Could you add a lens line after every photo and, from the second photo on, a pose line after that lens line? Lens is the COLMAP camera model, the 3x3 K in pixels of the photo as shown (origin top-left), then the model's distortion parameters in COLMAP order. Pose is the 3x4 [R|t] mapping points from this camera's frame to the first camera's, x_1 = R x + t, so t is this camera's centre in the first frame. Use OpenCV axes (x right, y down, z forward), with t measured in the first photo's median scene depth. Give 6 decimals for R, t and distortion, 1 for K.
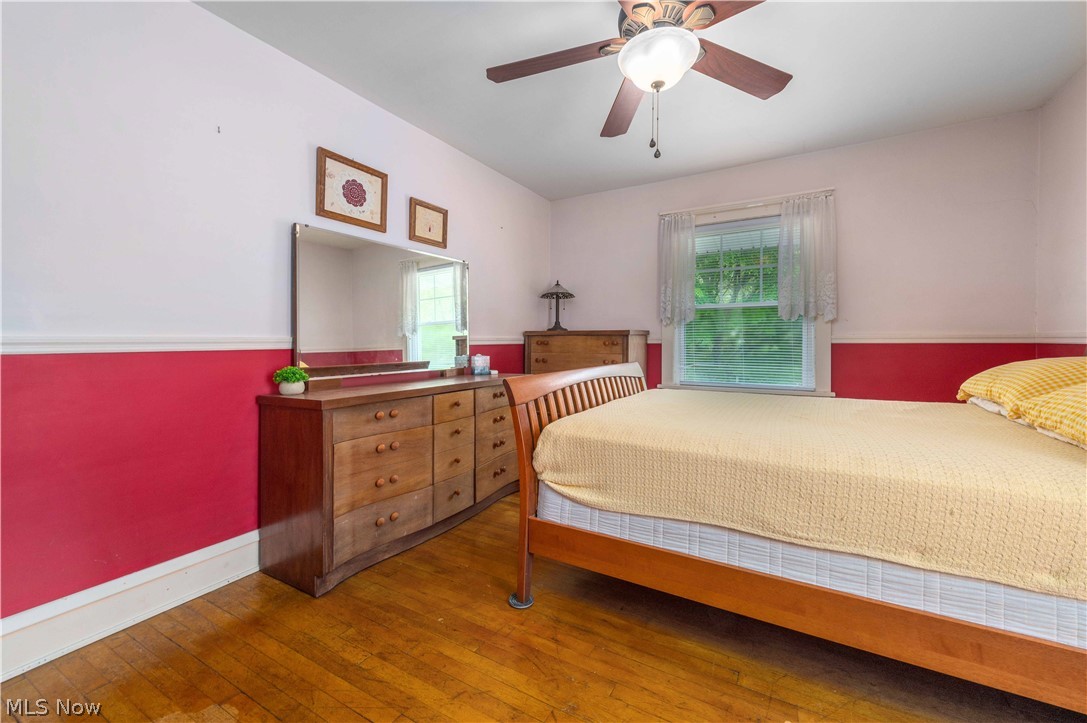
lens RADIAL K [[443.5, 0, 570.1], [0, 443.5, 339.6], [0, 0, 1]] dist [0.011278, -0.000308]
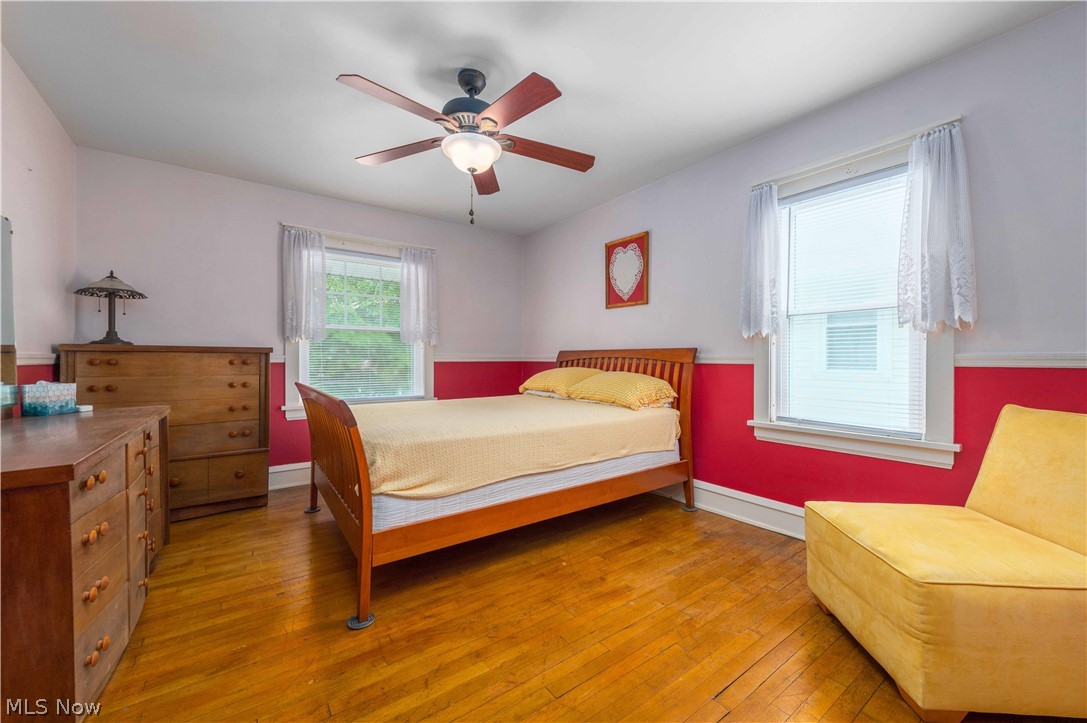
lens RADIAL K [[430.1, 0, 559.8], [0, 430.1, 362.2], [0, 0, 1]] dist [0.008995, -0.000760]
pose [[0.389311, -0.003832, 0.921098, -0.668254], [-0.003677, 0.999977, 0.005714, 0.001898], [-0.921099, -0.005612, 0.389288, 0.178858]]
